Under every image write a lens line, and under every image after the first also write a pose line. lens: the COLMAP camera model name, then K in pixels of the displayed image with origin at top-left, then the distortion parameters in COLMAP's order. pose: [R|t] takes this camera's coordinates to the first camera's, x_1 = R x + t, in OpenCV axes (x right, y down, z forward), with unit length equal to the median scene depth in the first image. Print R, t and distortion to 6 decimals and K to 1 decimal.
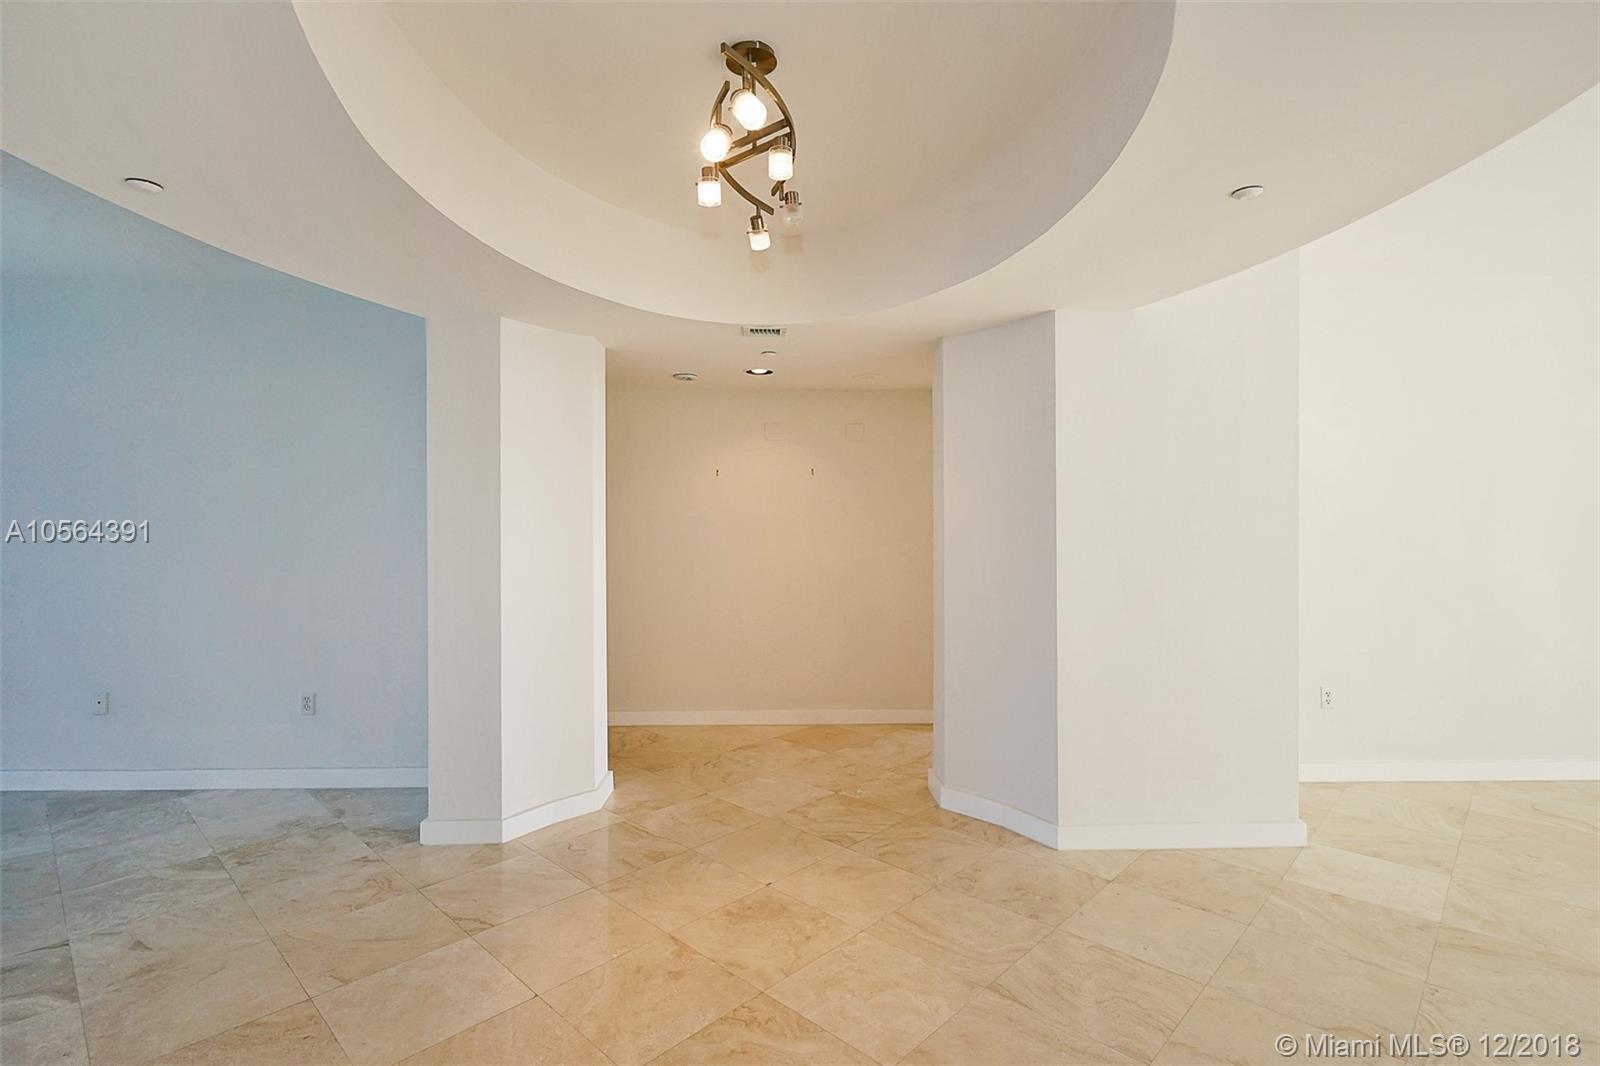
lens RADIAL K [[794.4, 0, 800.1], [0, 794.4, 512.3], [0, 0, 1]] dist [0.000984, 0.000227]
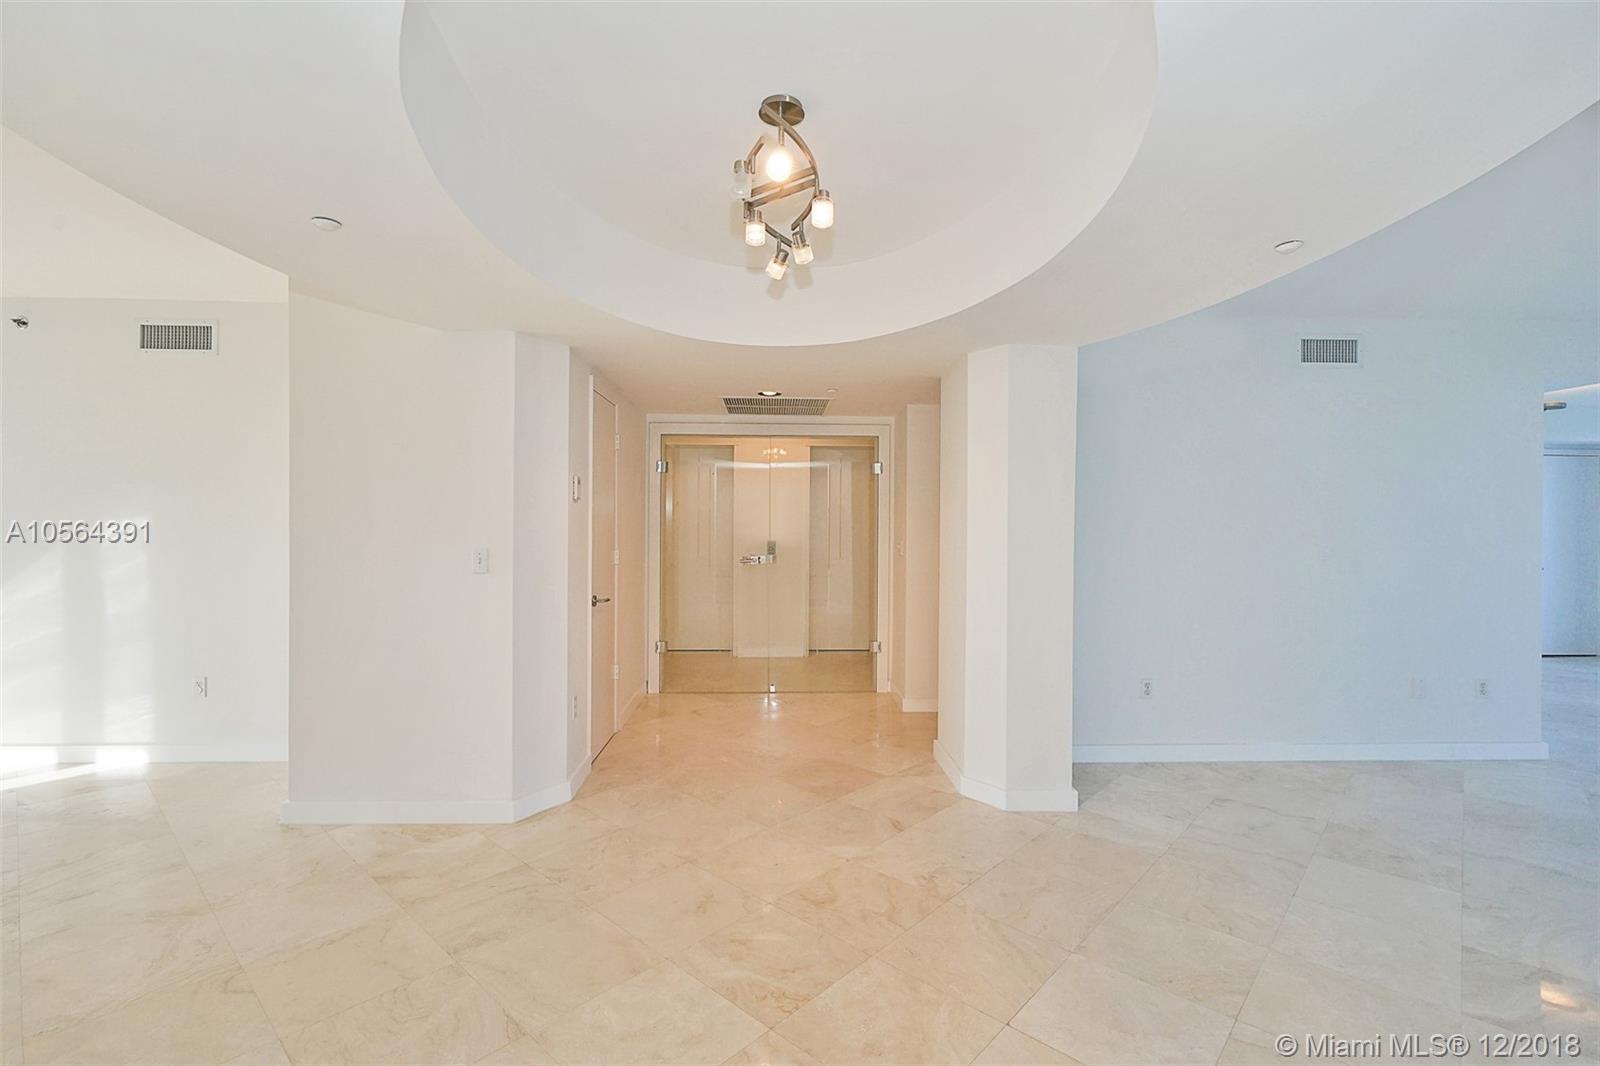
lens RADIAL K [[727.3, 0, 797.8], [0, 727.3, 524.7], [0, 0, 1]] dist [-0.002039, 0.000384]
pose [[-0.999849, -0.002605, -0.017156, -0.067829], [-0.002518, 0.999984, -0.005078, 0.014525], [0.017169, -0.005035, -0.999840, 1.998207]]
